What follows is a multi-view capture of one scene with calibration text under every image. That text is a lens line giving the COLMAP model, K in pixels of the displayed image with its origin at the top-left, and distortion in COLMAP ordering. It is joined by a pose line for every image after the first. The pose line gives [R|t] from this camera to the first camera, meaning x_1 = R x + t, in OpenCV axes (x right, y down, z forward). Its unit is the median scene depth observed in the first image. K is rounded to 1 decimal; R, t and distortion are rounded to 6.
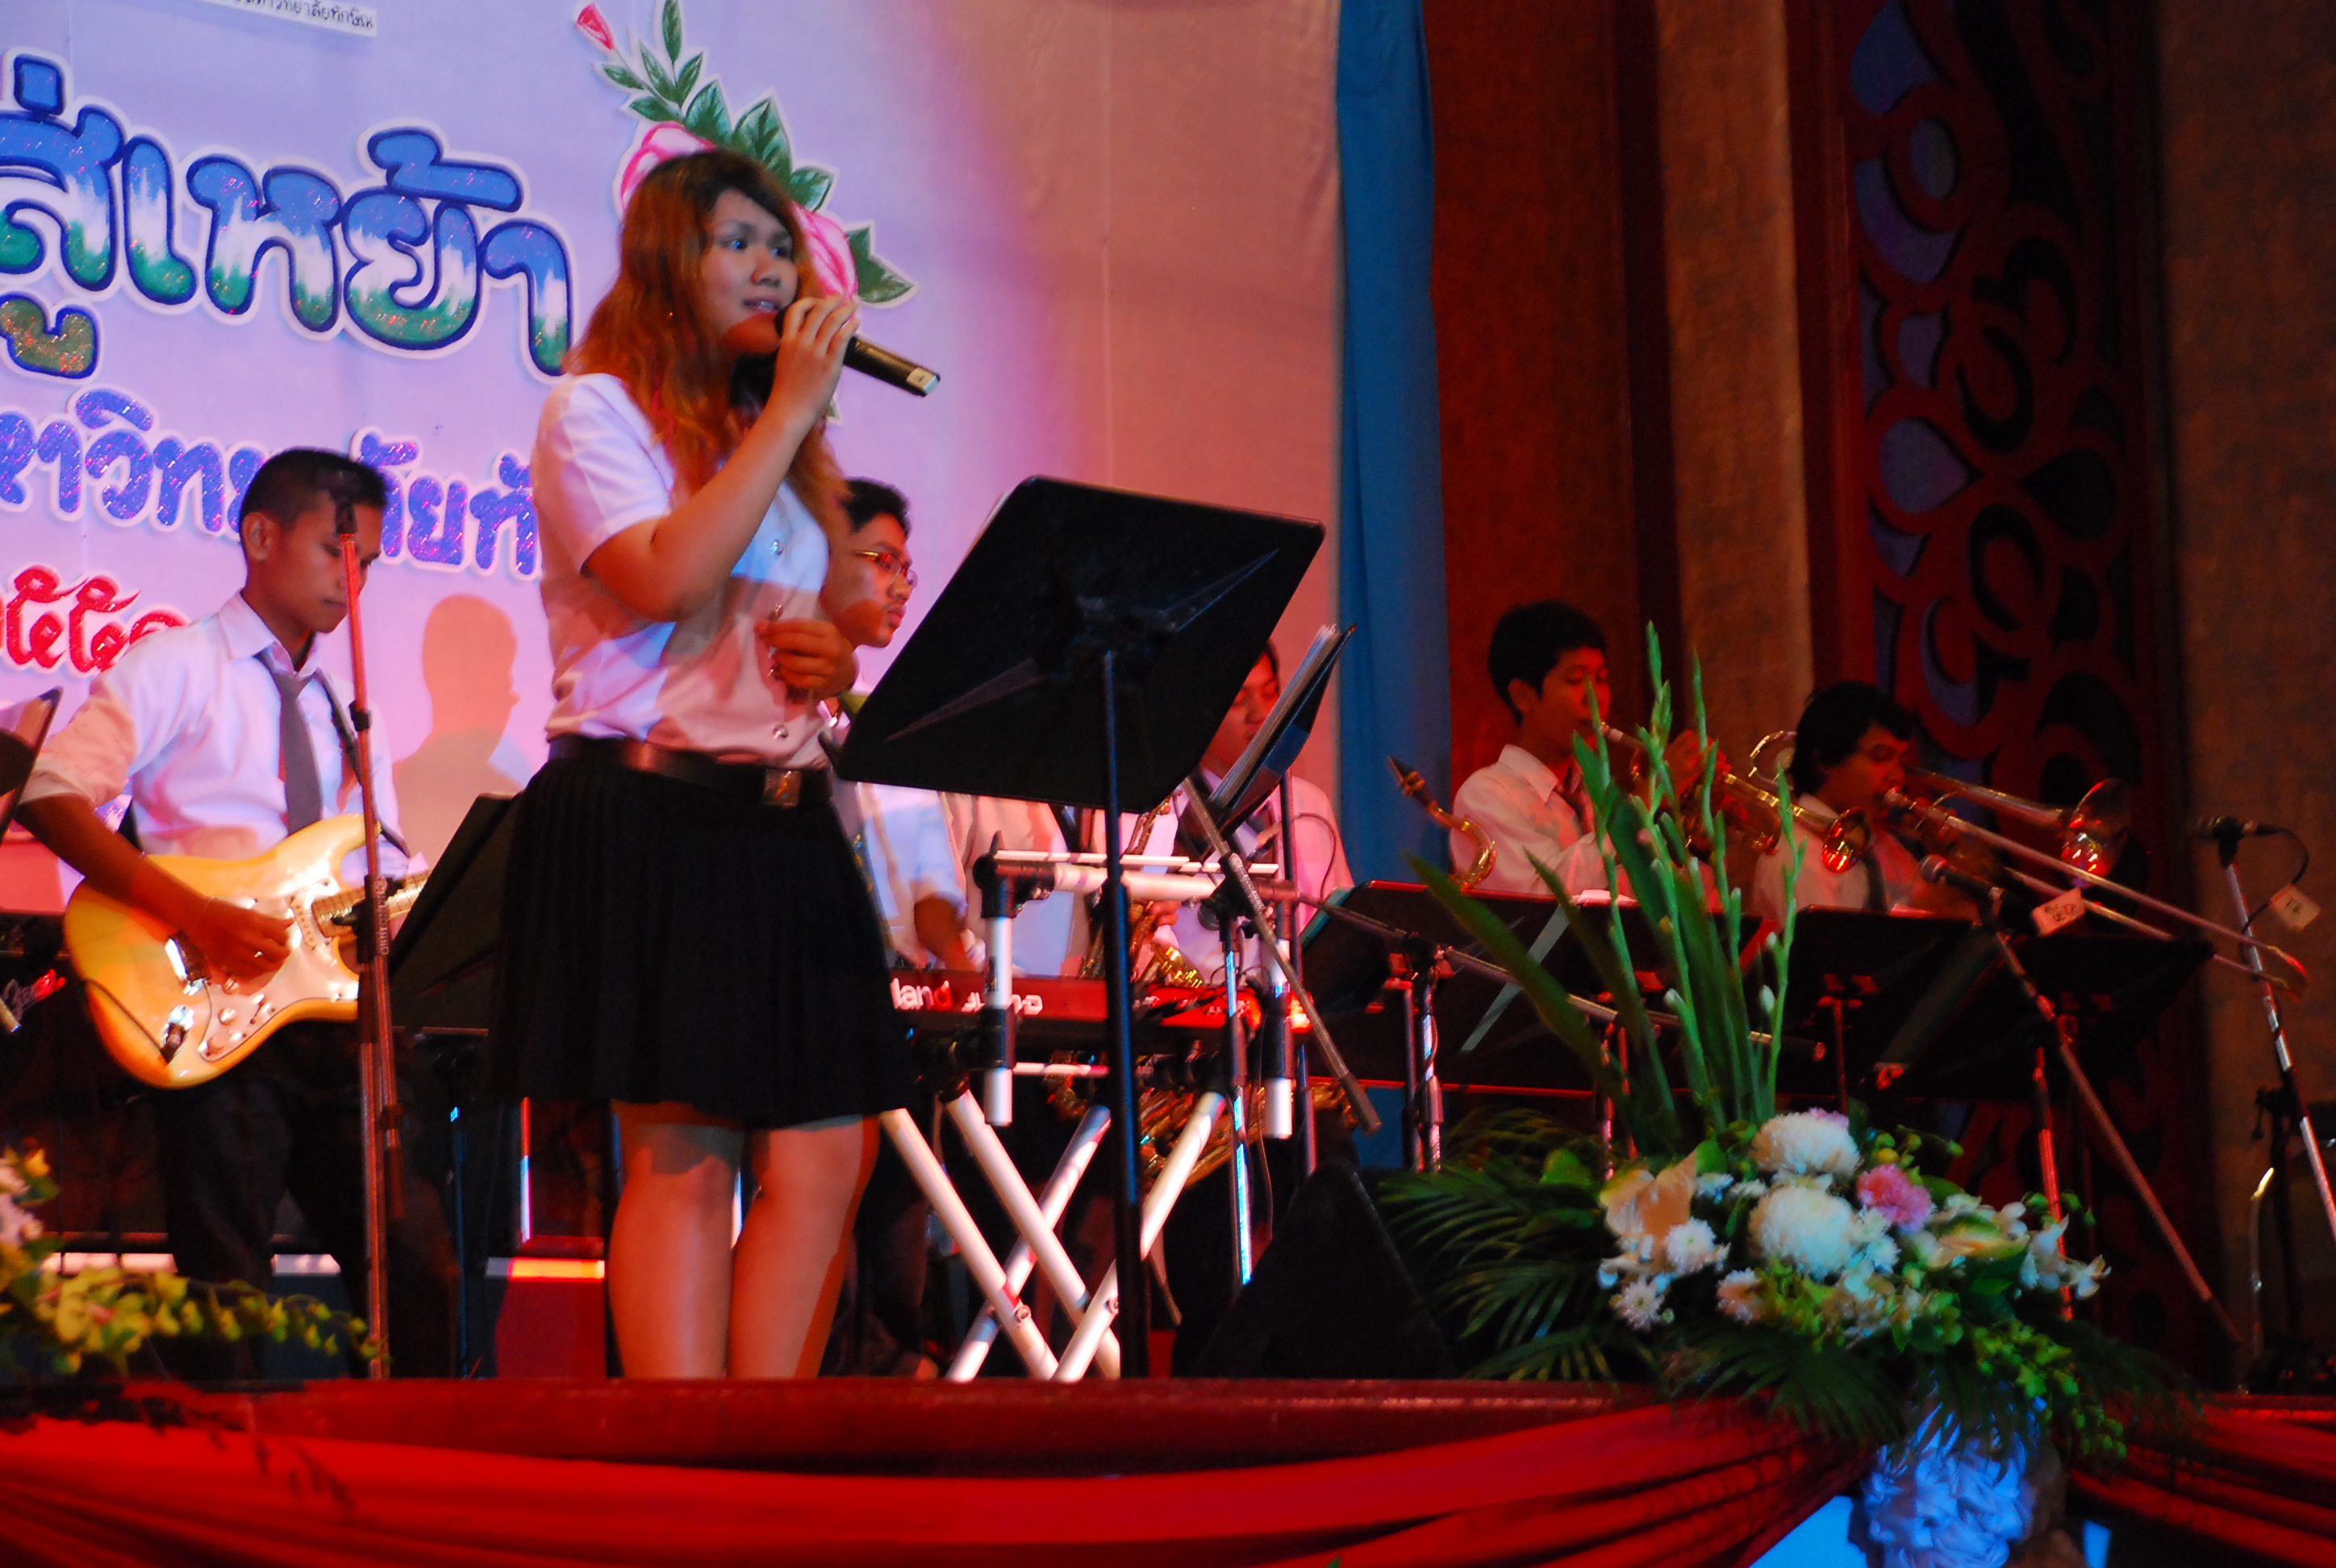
lens RADIAL K [[6589.4, 0, 1198.0], [0, 6589.4, 841.0], [0, 0, 1]] dist [0.781468, 1.438799]
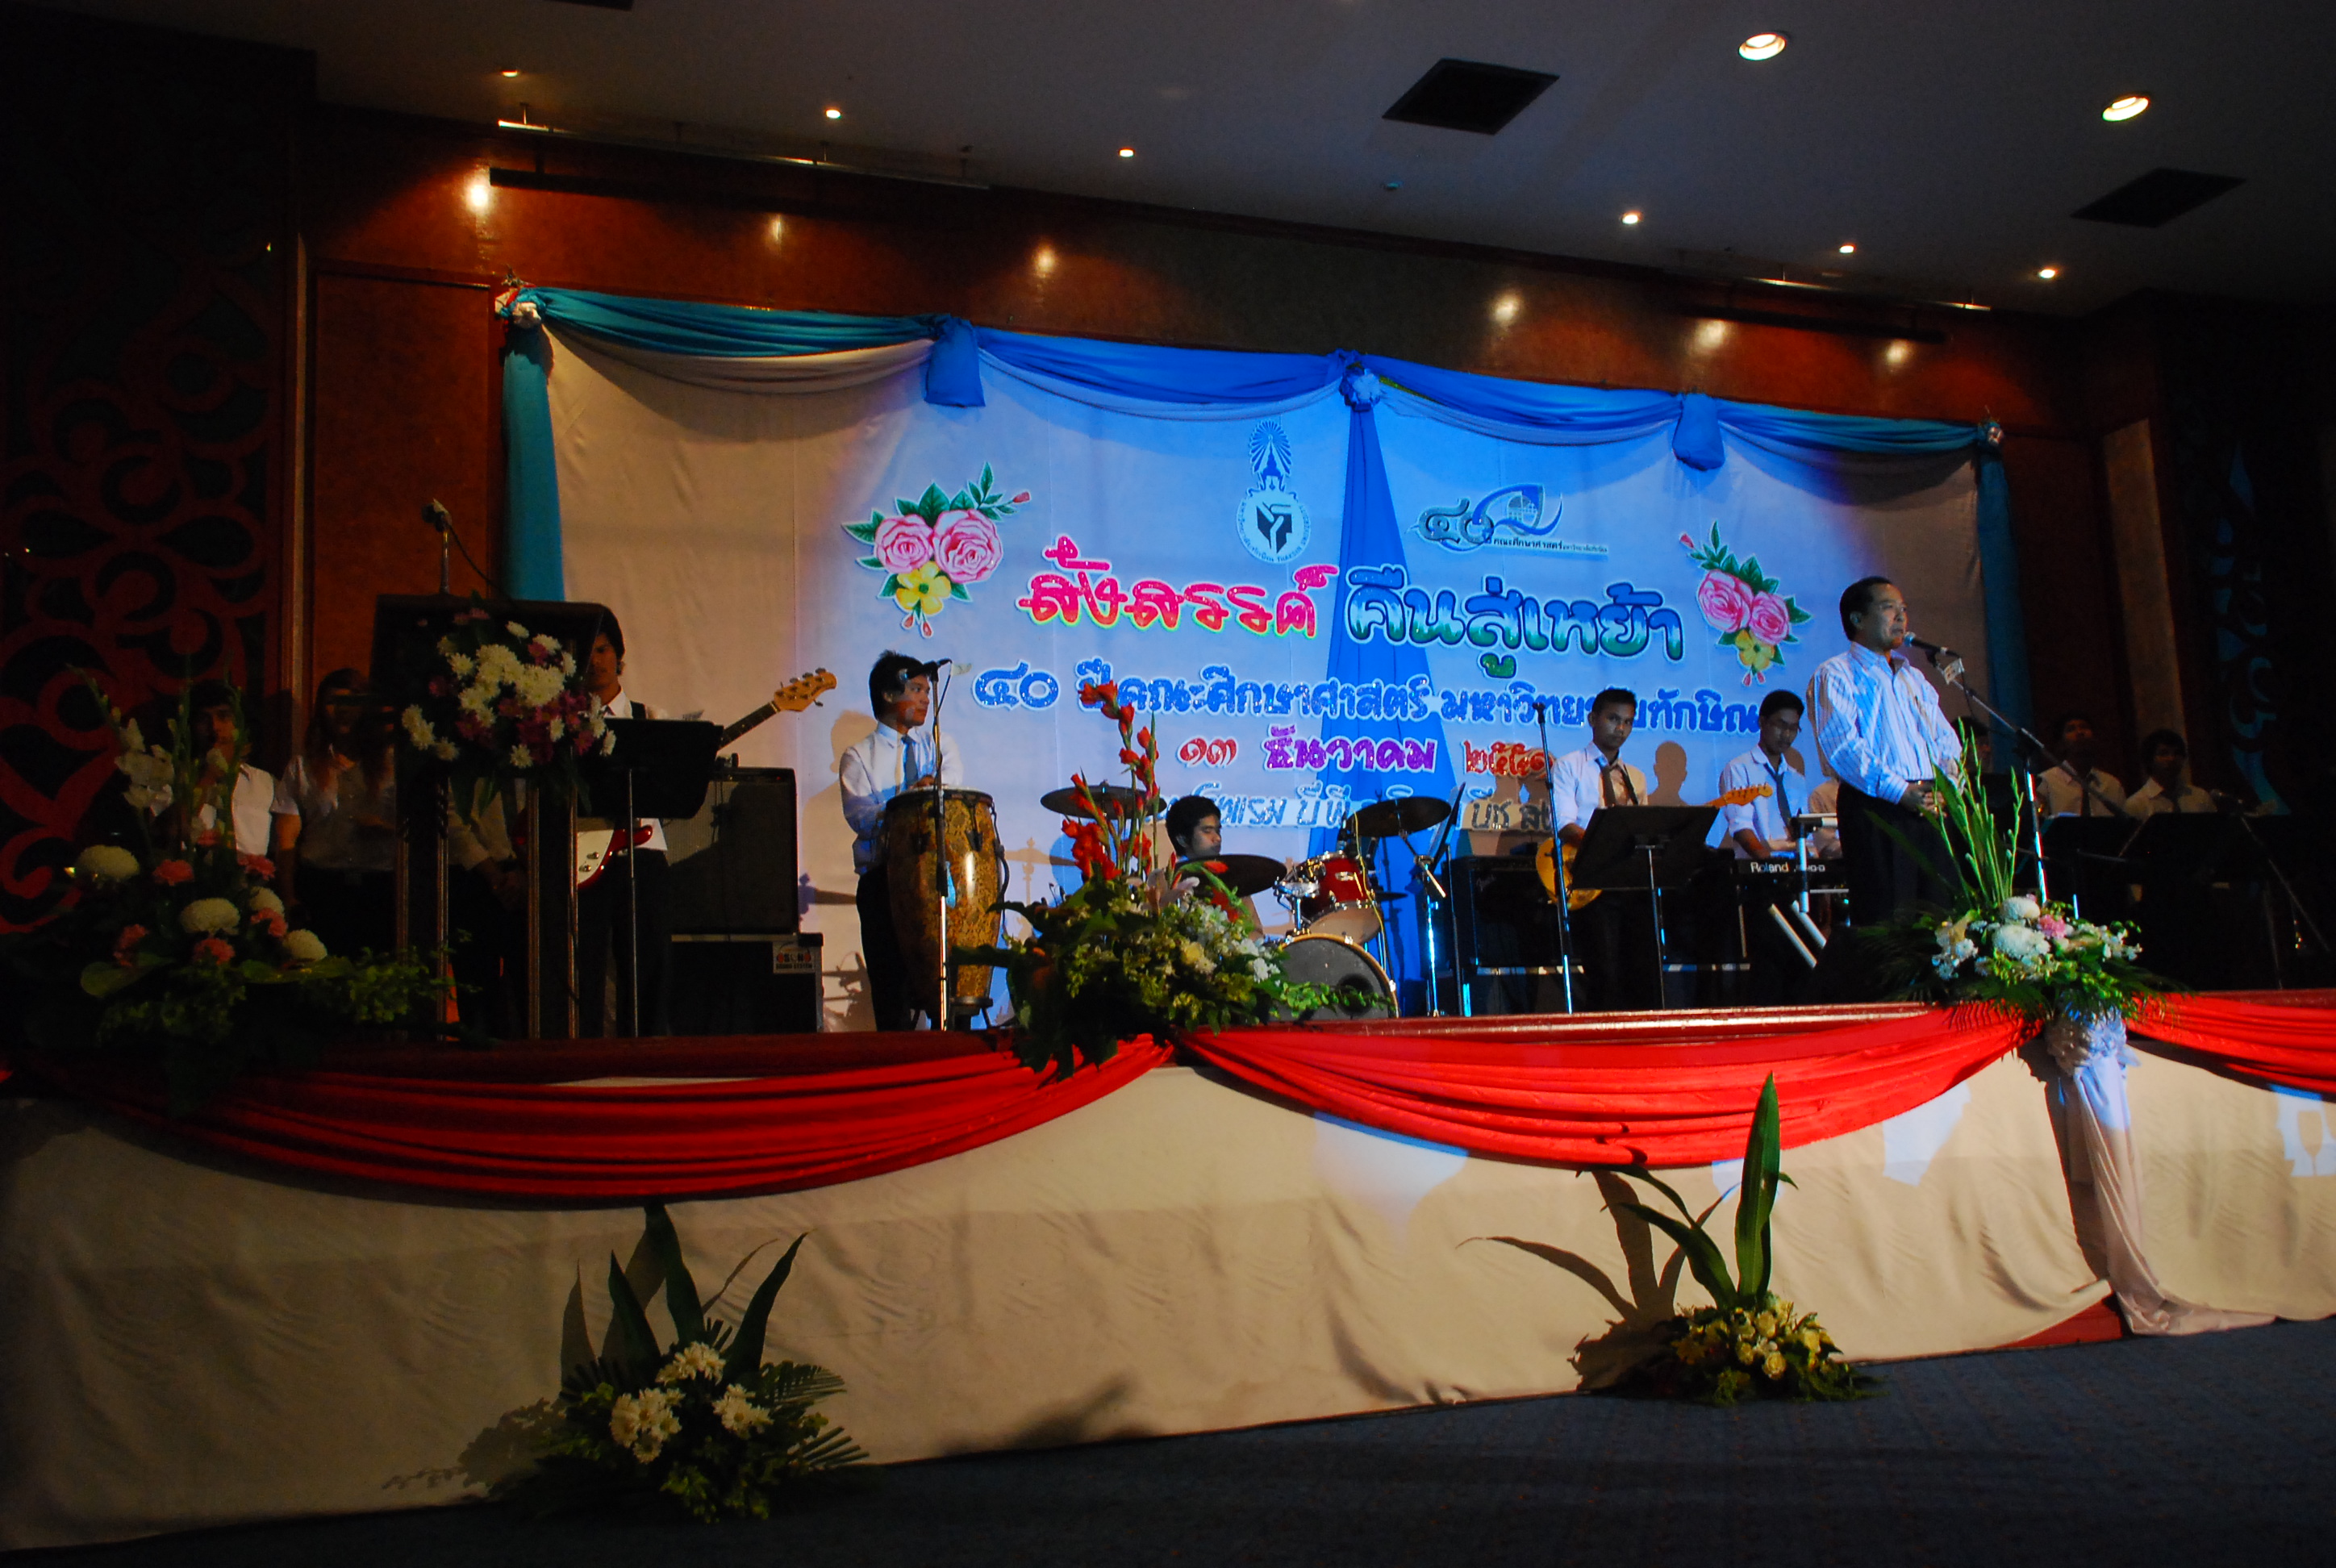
lens RADIAL K [[2176.7, 0, 1184.5], [0, 2176.7, 824.7], [0, 0, 1]] dist [-0.086724, 0.205838]
pose [[0.910937, -0.065684, -0.407282, 0.092995], [0.065154, 0.997760, -0.015187, 0.002429], [0.407367, -0.012701, 0.913176, 0.049263]]
